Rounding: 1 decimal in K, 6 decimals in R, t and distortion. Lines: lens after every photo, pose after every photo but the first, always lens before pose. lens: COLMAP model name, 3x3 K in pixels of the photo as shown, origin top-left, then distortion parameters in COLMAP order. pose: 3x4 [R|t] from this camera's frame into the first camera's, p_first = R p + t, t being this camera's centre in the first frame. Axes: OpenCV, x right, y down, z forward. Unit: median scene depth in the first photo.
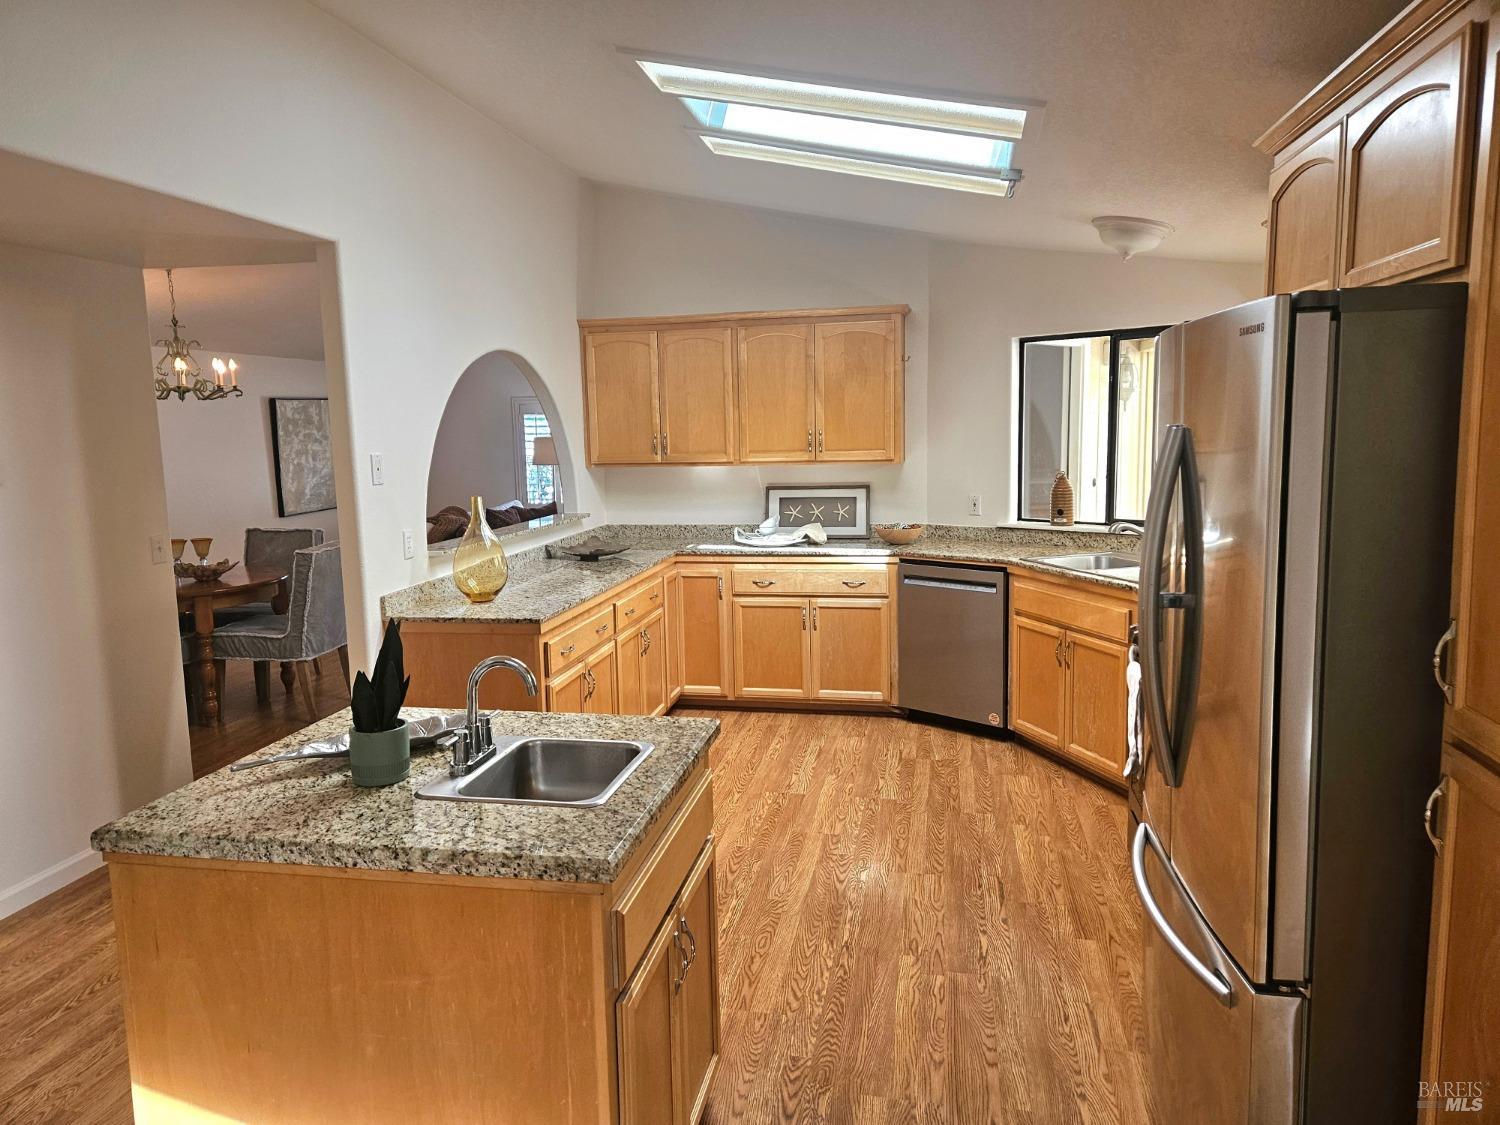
lens RADIAL K [[1006.6, 0, 738.8], [0, 1006.6, 561.7], [0, 0, 1]] dist [0.050553, -0.022984]
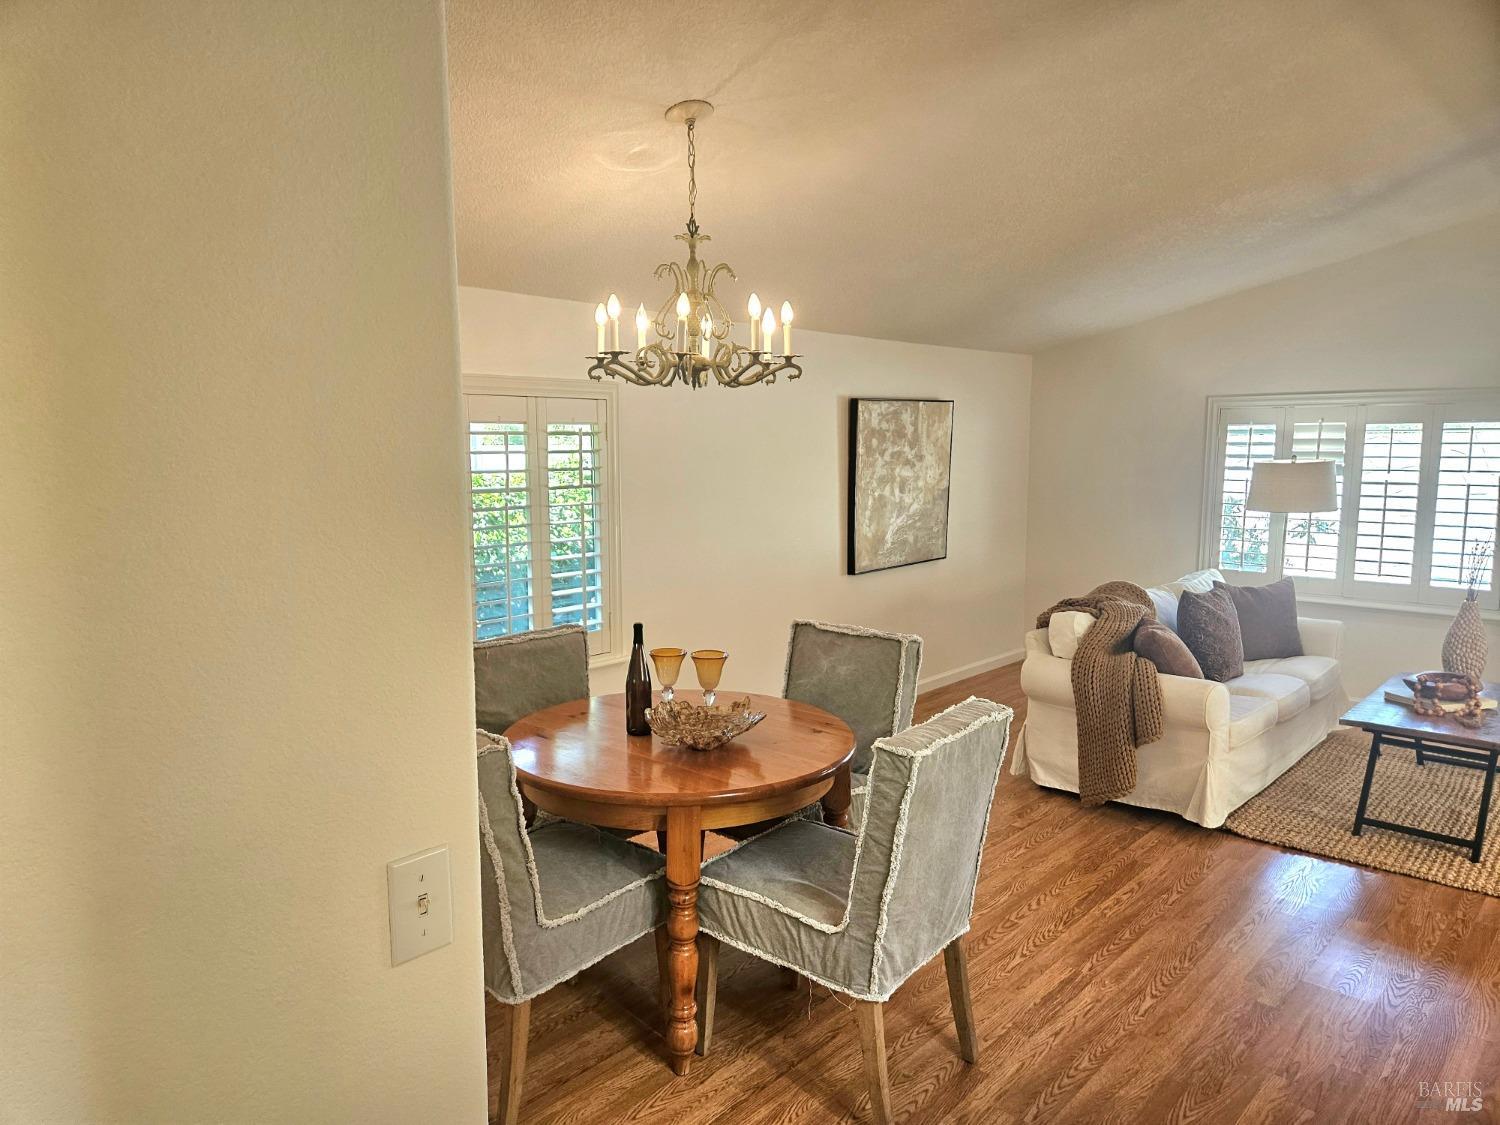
lens RADIAL K [[1006.6, 0, 737.9], [0, 1006.6, 560.6], [0, 0, 1]] dist [0.050553, -0.022984]
pose [[0.859567, 0.073184, -0.505755, -0.186205], [-0.081780, 0.996637, 0.005225, -0.053458], [0.504436, 0.036869, 0.862661, 0.405320]]
